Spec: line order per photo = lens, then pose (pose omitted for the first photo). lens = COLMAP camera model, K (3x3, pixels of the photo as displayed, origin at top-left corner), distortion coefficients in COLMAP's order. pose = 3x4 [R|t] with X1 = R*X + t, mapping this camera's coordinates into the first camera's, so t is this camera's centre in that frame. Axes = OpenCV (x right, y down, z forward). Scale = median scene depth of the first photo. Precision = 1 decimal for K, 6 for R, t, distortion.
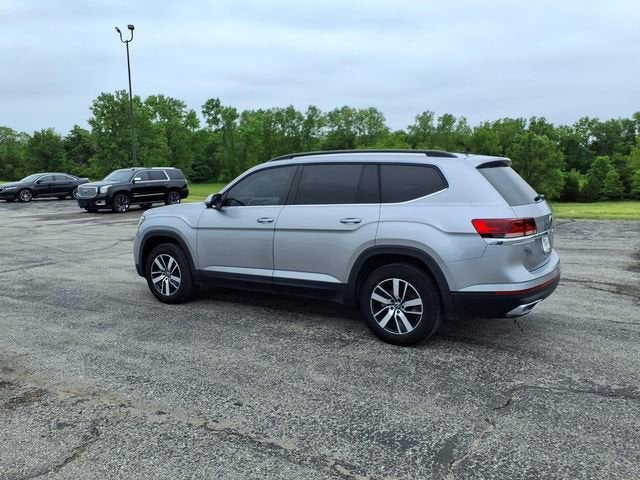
lens RADIAL K [[510.2, 0, 319.6], [0, 510.2, 238.3], [0, 0, 1]] dist [0.060009, -0.088943]
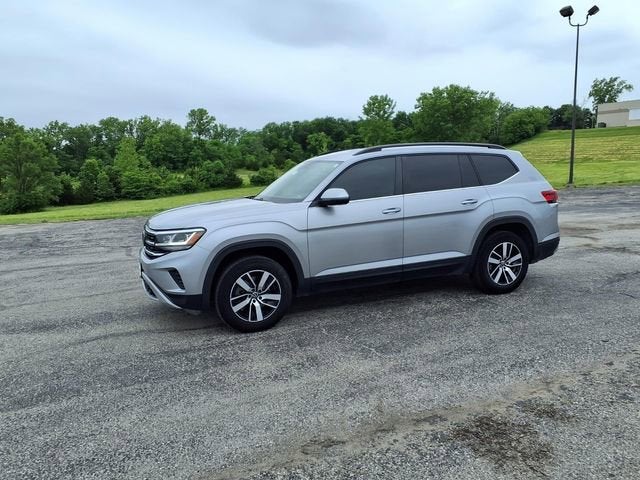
lens RADIAL K [[505.8, 0, 320.4], [0, 505.8, 239.4], [0, 0, 1]] dist [0.080171, -0.123702]
pose [[0.576909, -0.124903, 0.807202, -0.856164], [0.128229, 0.989835, 0.061517, -0.050646], [-0.806680, 0.068018, 0.587061, 0.447419]]
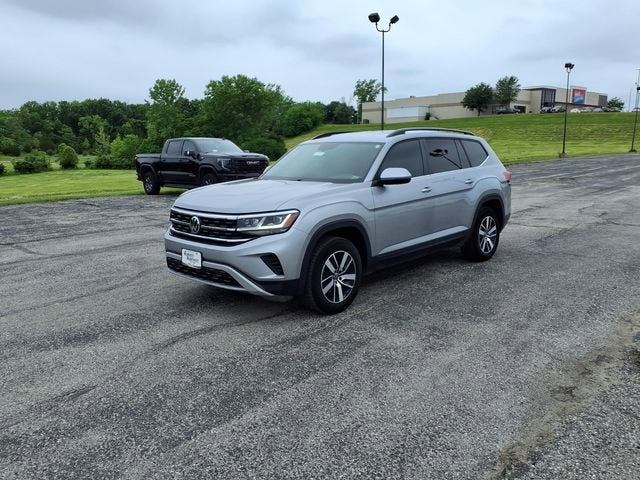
lens RADIAL K [[507.9, 0, 317.6], [0, 507.9, 236.1], [0, 0, 1]] dist [0.061800, -0.085132]
pose [[0.203720, -0.156627, 0.966419, -1.032697], [0.135550, 0.982125, 0.130599, -0.094029], [-0.969600, 0.104392, 0.221309, 0.844439]]
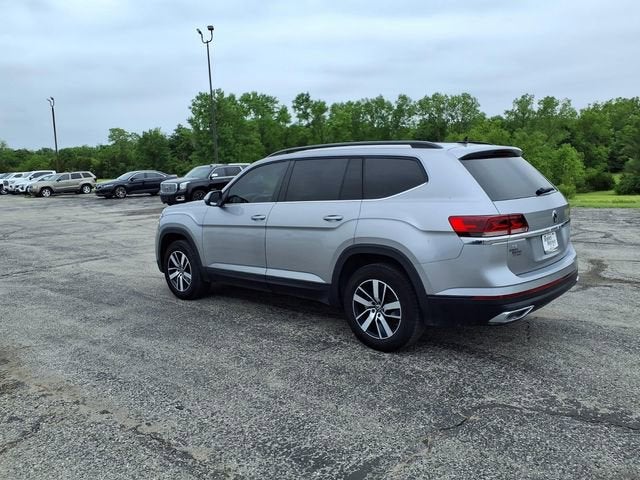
lens RADIAL K [[509.4, 0, 321.7], [0, 509.4, 240.1], [0, 0, 1]] dist [0.068081, -0.104744]
pose [[0.984364, -0.000198, -0.176146, 0.157735], [0.003675, 0.999805, 0.019415, -0.009601], [0.176108, -0.019759, 0.984173, 0.044816]]
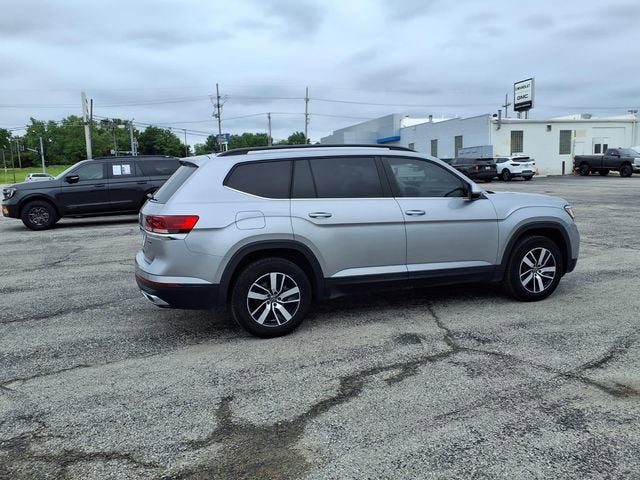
lens RADIAL K [[508.3, 0, 318.3], [0, 508.3, 240.1], [0, 0, 1]] dist [0.068470, -0.104672]
pose [[-0.617070, 0.133885, -0.775435, 0.800981], [-0.068767, 0.972475, 0.222628, -0.192483], [0.783897, 0.190701, -0.590879, 1.470202]]
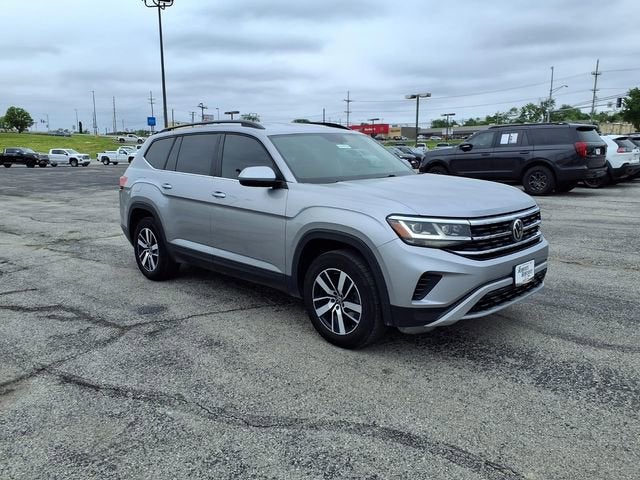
lens RADIAL K [[511.4, 0, 319.1], [0, 511.4, 238.2], [0, 0, 1]] dist [0.061261, -0.098902]
pose [[-0.971126, -0.015813, 0.238042, -0.257908], [0.055933, 0.954898, 0.291618, -0.216016], [-0.231917, 0.296512, -0.926442, 1.794841]]
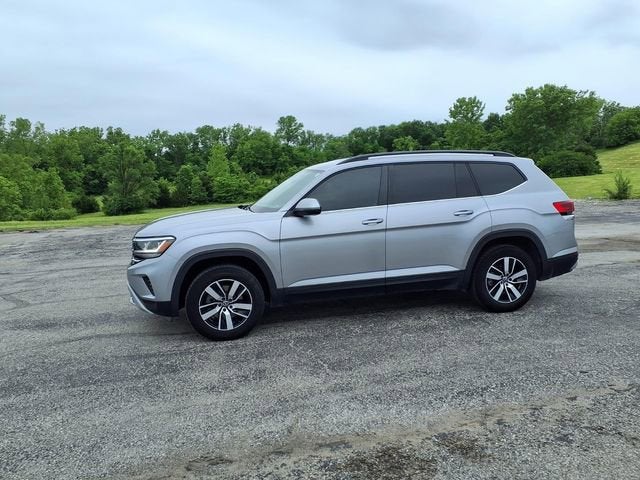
lens RADIAL K [[507.6, 0, 320.7], [0, 507.6, 236.6], [0, 0, 1]] dist [0.061469, -0.085134]
pose [[0.705351, -0.100614, 0.701682, -0.733144], [0.115103, 0.992995, 0.026680, -0.037904], [-0.699451, 0.061947, 0.711991, 0.322812]]
